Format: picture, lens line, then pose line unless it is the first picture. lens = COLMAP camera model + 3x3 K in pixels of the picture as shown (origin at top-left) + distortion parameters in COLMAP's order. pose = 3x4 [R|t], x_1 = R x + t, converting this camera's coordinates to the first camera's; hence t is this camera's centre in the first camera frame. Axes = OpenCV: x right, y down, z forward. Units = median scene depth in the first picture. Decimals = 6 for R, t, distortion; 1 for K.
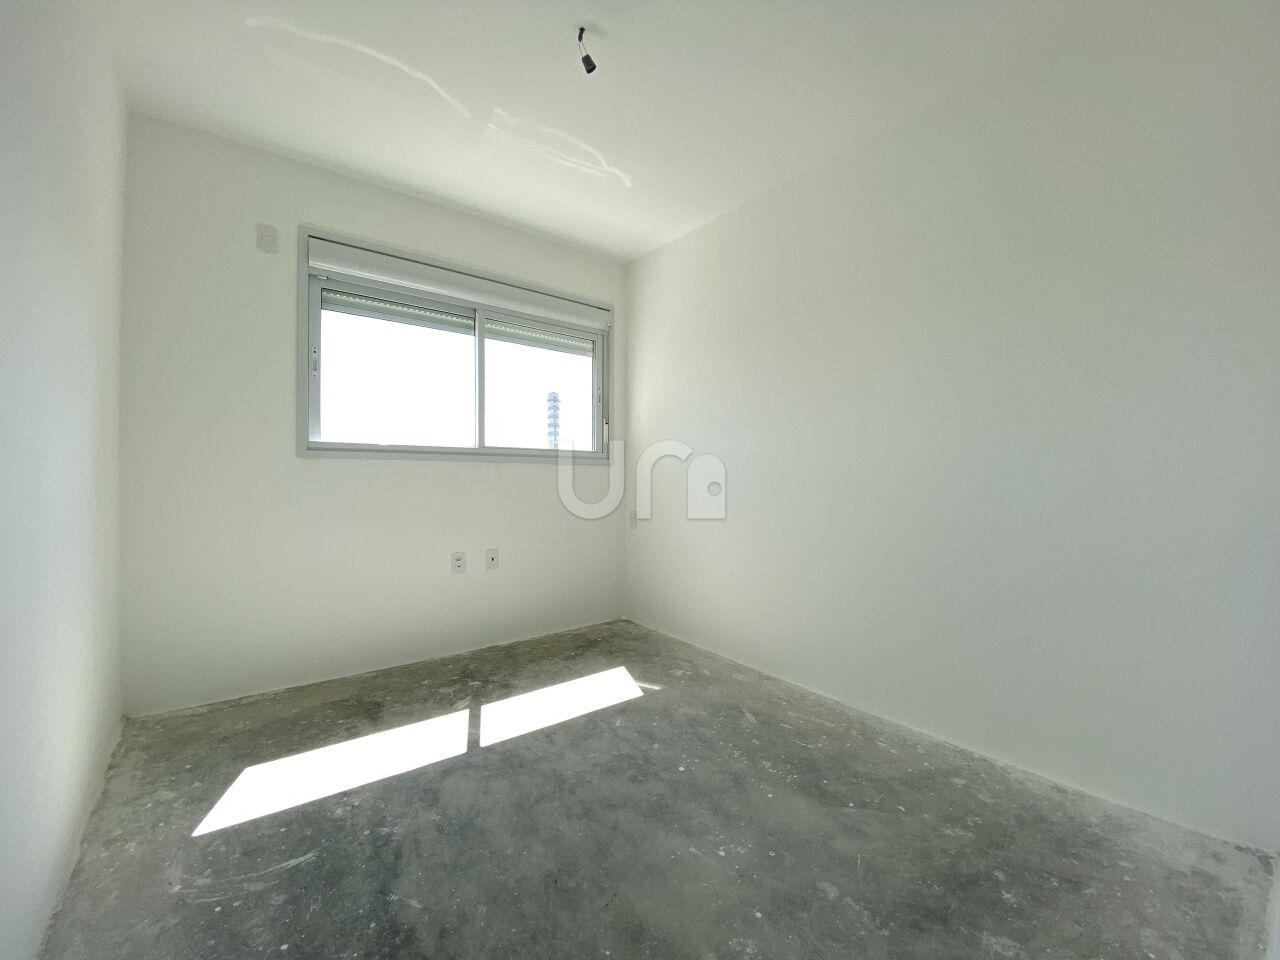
lens RADIAL K [[516.4, 0, 640.2], [0, 516.4, 475.5], [0, 0, 1]] dist [-0.002776, -0.011410]
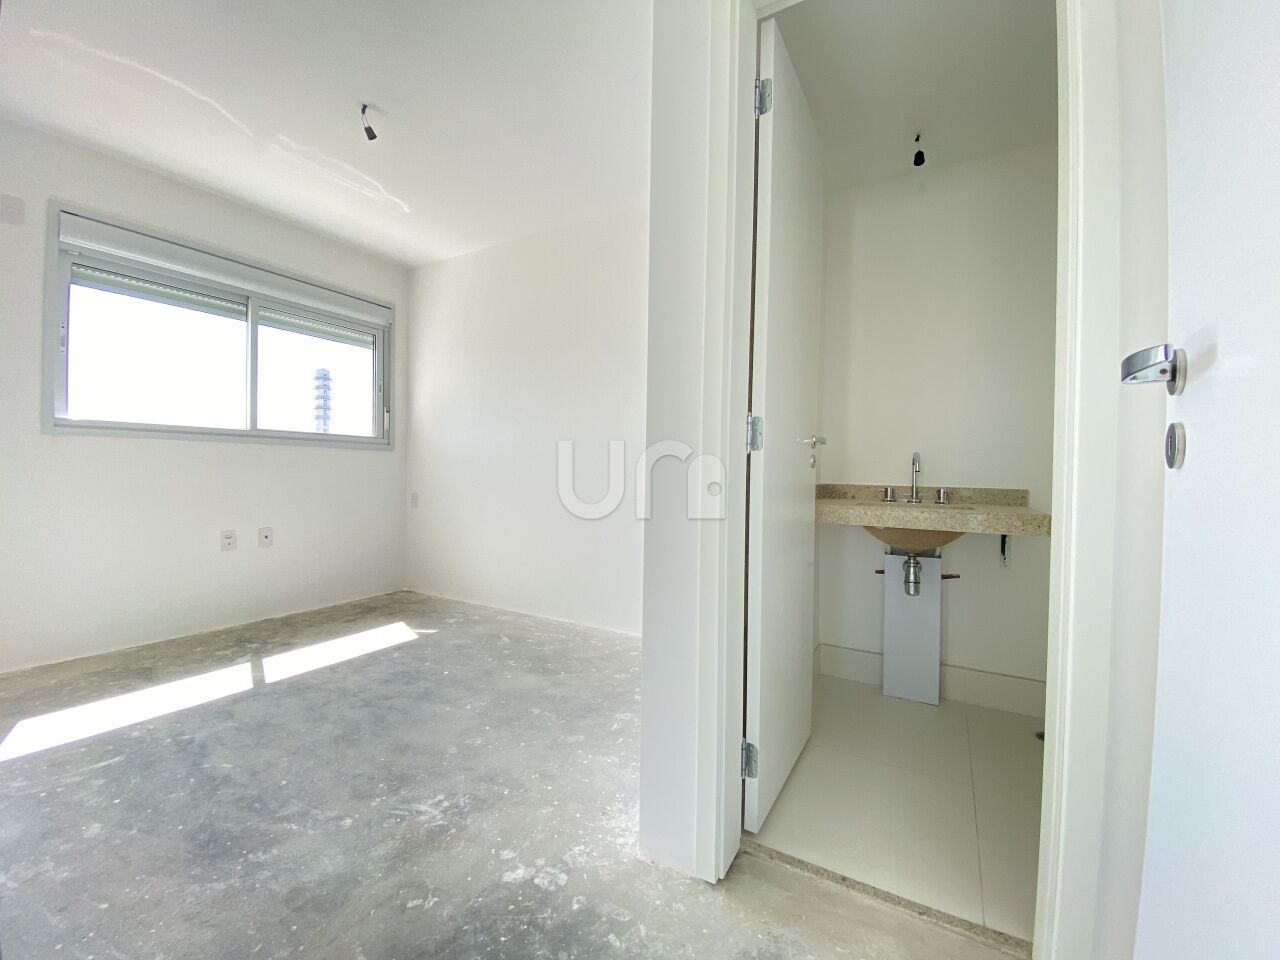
lens RADIAL K [[516.4, 0, 640.2], [0, 516.4, 475.5], [0, 0, 1]] dist [-0.002776, -0.011410]
pose [[0.927108, 0.002049, 0.374788, 0.034045], [-0.007957, 0.999867, 0.014217, 0.022567], [-0.374709, -0.016163, 0.927001, -0.328542]]
